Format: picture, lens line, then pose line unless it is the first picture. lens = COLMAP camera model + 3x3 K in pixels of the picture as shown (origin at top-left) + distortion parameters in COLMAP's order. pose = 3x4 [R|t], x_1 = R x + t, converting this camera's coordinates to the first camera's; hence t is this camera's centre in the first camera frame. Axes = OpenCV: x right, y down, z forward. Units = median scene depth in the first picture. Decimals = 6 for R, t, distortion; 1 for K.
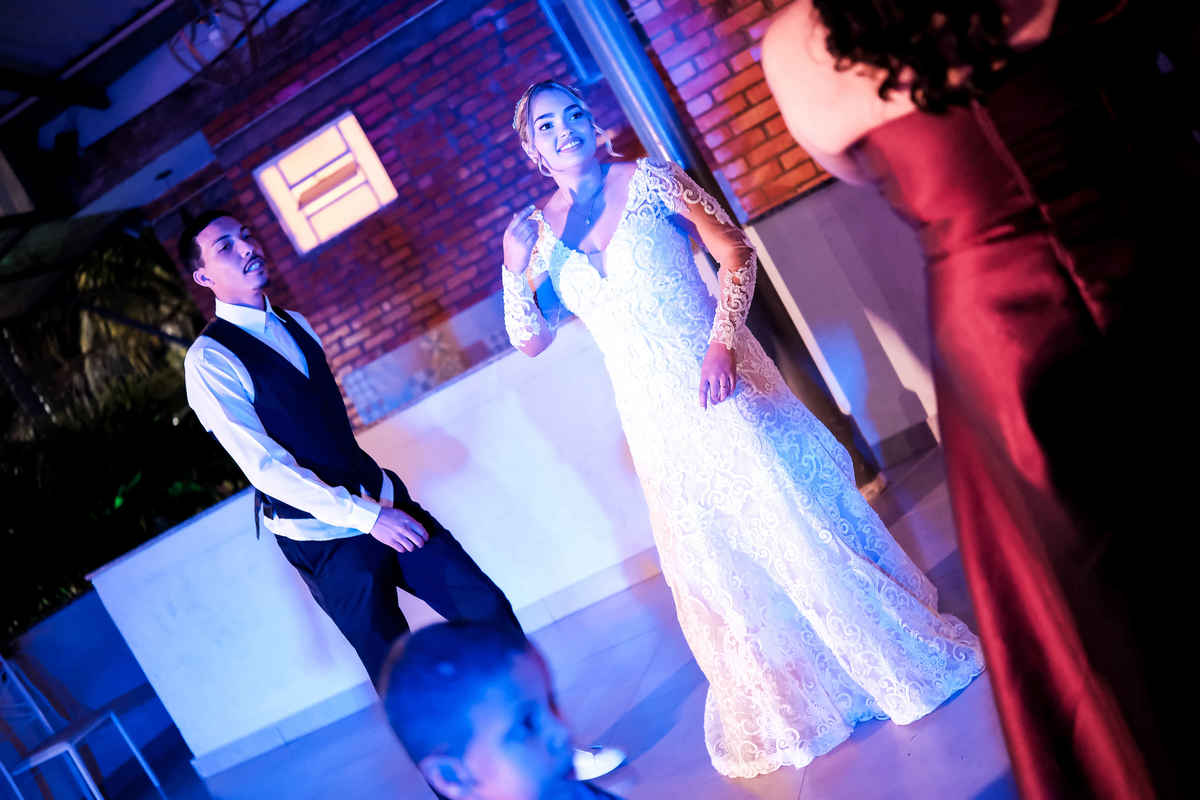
lens RADIAL K [[1411.7, 0, 600.0], [0, 1411.7, 400.0], [0, 0, 1]] dist [-0.124360, 0.233338]
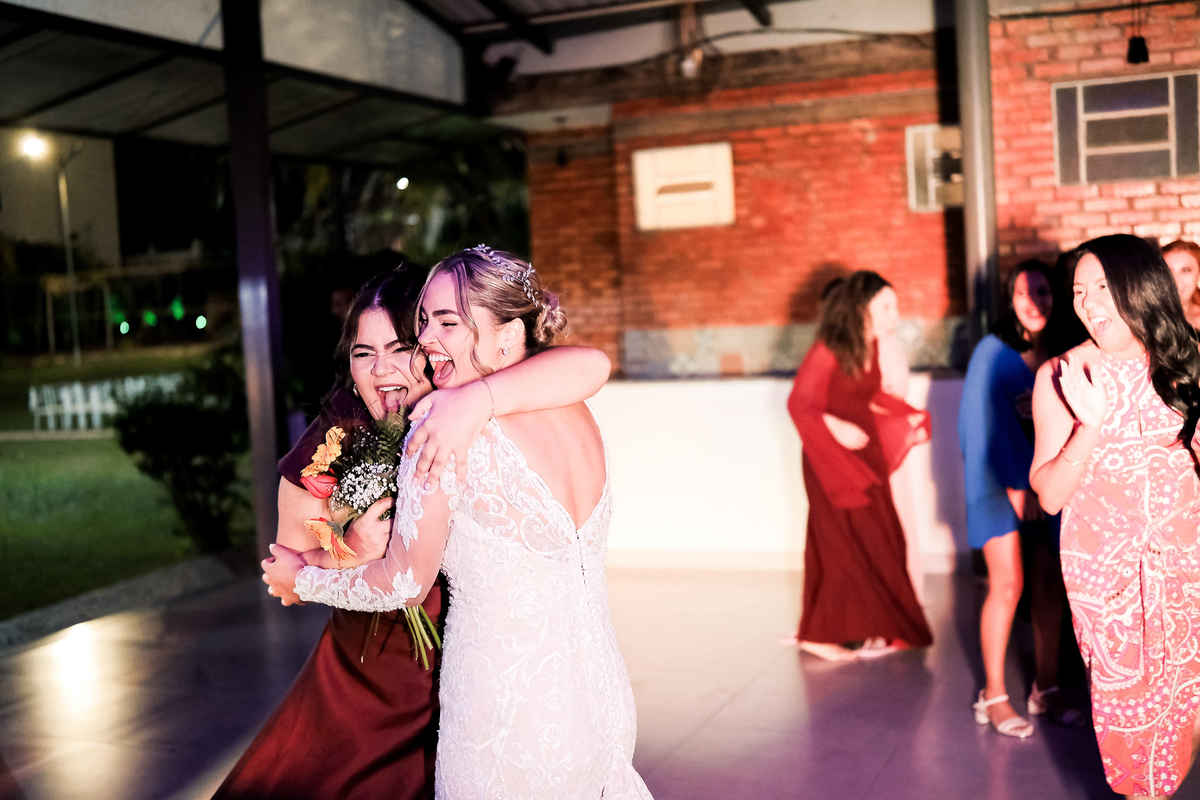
lens RADIAL K [[1411.7, 0, 600.0], [0, 1411.7, 400.0], [0, 0, 1]] dist [-0.124360, 0.233338]
pose [[0.894801, 0.440508, -0.072687, -0.088332], [-0.441156, 0.897397, 0.007757, 0.040790], [0.068646, 0.025125, 0.997325, -0.259732]]
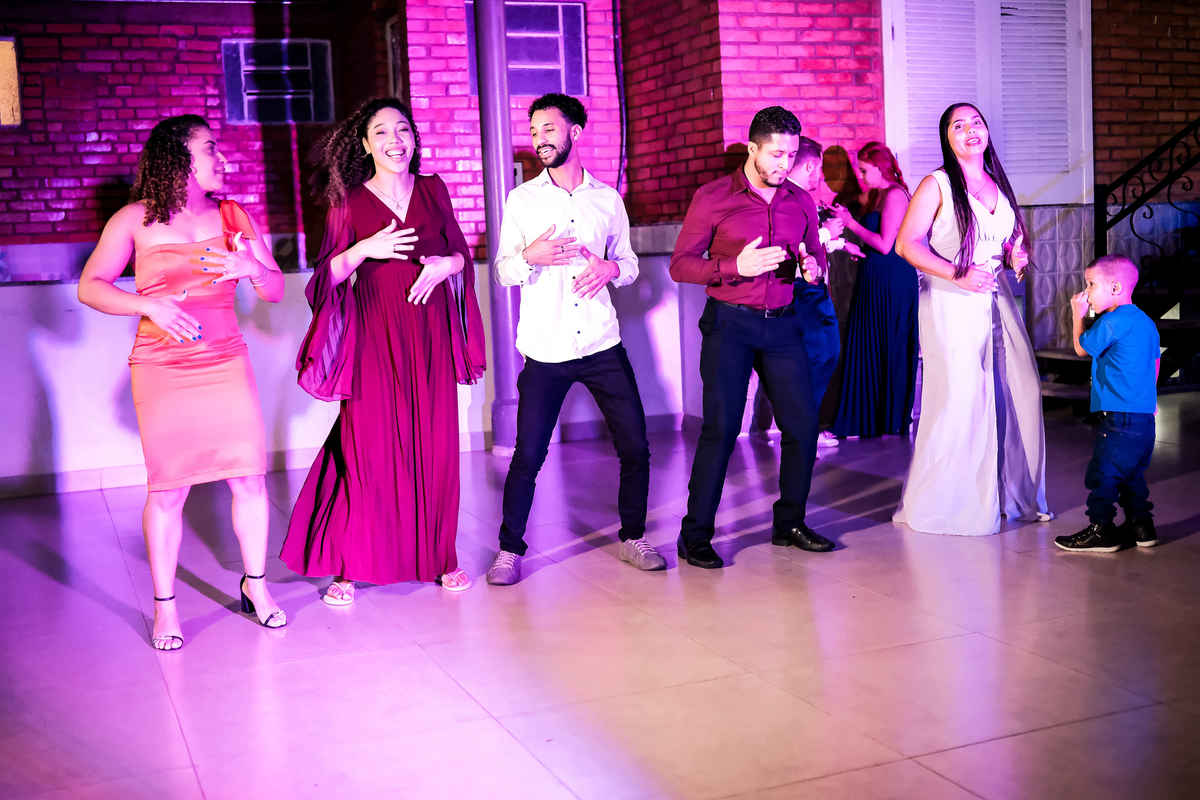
lens RADIAL K [[1404.2, 0, 600.0], [0, 1404.2, 400.0], [0, 0, 1]] dist [-0.066104, 0.049937]
pose [[0.707552, 0.389081, 0.589903, -0.384482], [-0.271620, 0.920387, -0.281266, 0.241279], [-0.652375, 0.038781, 0.756904, -0.126888]]
